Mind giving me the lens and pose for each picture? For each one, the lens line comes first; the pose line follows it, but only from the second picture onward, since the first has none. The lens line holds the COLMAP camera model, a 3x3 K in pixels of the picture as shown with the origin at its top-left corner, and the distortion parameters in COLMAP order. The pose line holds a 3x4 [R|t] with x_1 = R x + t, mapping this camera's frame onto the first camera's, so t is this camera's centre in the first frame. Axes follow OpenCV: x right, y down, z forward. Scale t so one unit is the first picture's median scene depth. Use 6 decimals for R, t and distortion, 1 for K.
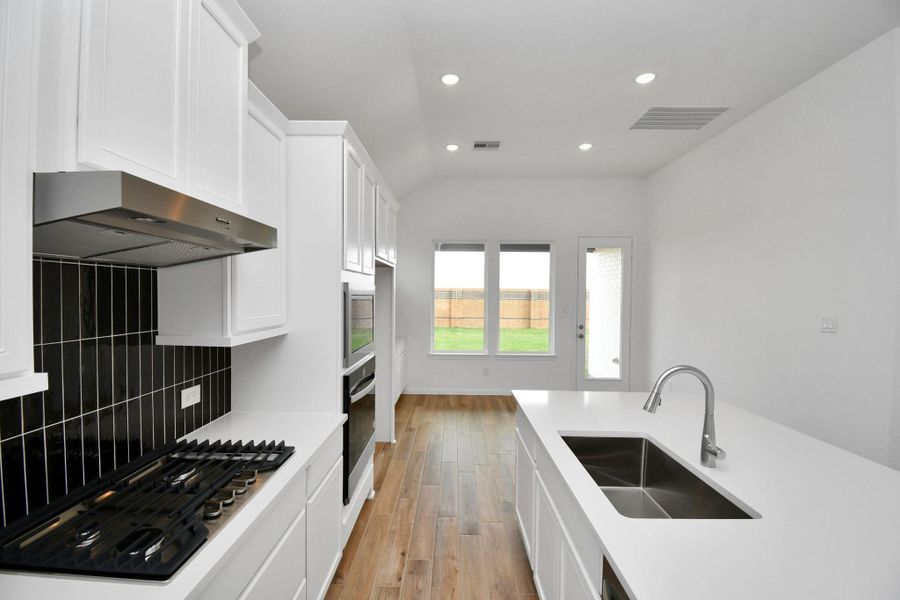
lens RADIAL K [[401.0, 0, 443.7], [0, 401.0, 301.2], [0, 0, 1]] dist [0.001216, 0.000279]
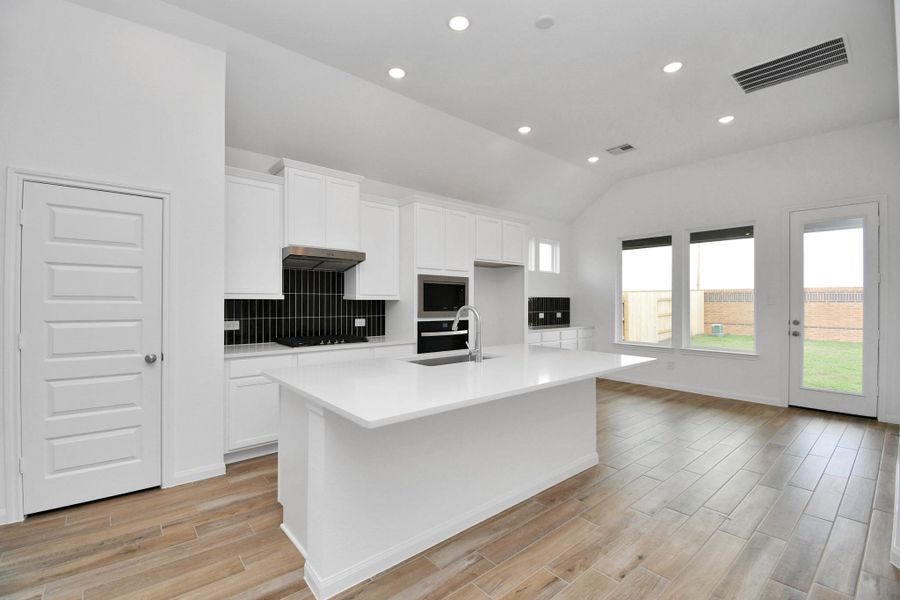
lens RADIAL K [[390.9, 0, 450.0], [0, 390.9, 300.0], [0, 0, 1]] dist [0.000608, -0.000128]
pose [[0.657327, -0.011116, -0.753523, 1.320078], [-0.011659, 0.999622, -0.024917, 0.126622], [0.753515, 0.025163, 0.656949, -0.153360]]
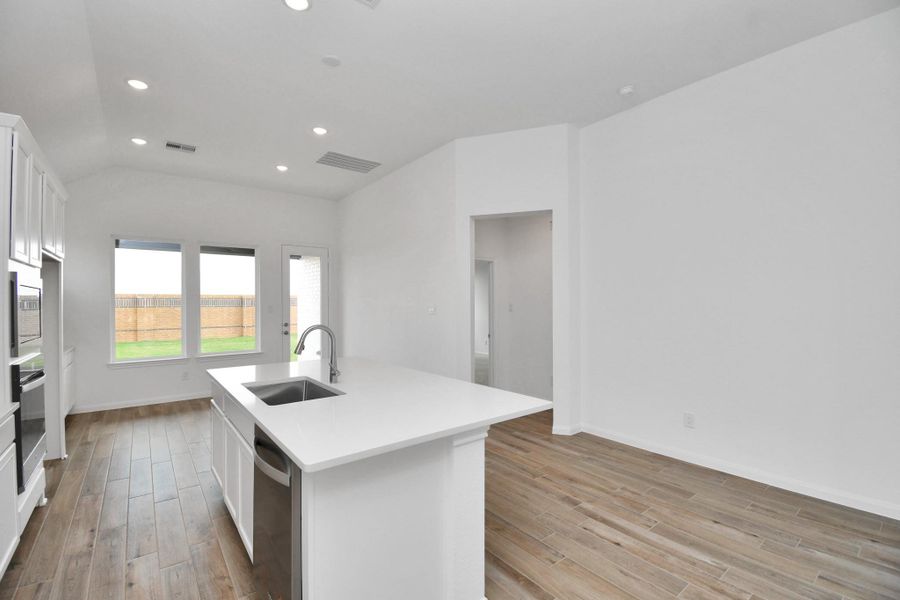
lens RADIAL K [[401.9, 0, 456.3], [0, 401.9, 302.3], [0, 0, 1]] dist [0.008903, -0.019343]
pose [[0.769703, -0.012217, 0.638285, -0.021640], [0.024336, 0.999652, -0.010213, 0.067266], [-0.637938, 0.023394, 0.769732, -0.467686]]
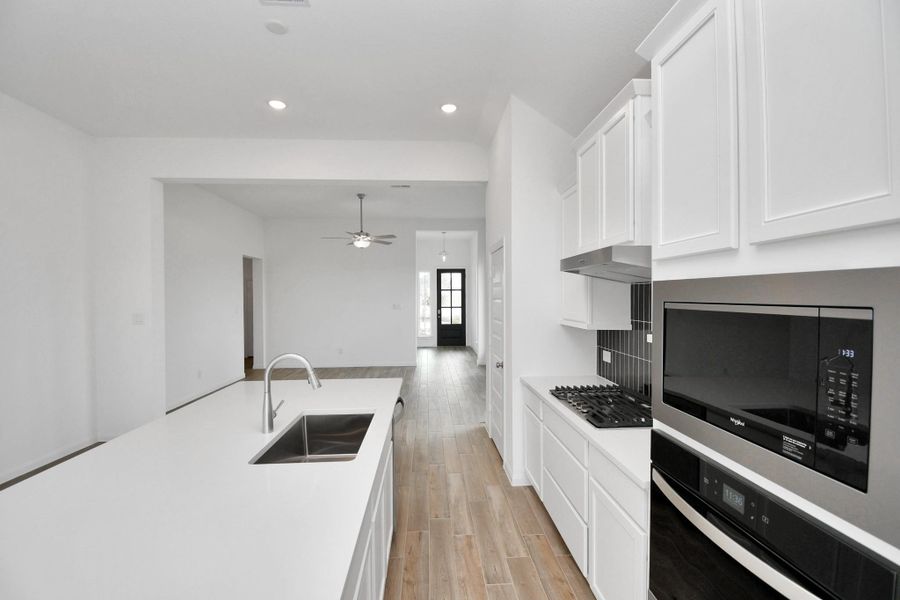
lens RADIAL K [[394.5, 0, 445.3], [0, 394.5, 302.3], [0, 0, 1]] dist [0.020075, -0.024150]
pose [[-0.997771, -0.002129, -0.066699, 0.122034], [-0.004134, 0.999543, 0.029932, -0.034507], [0.066604, 0.030141, -0.997324, 1.603331]]
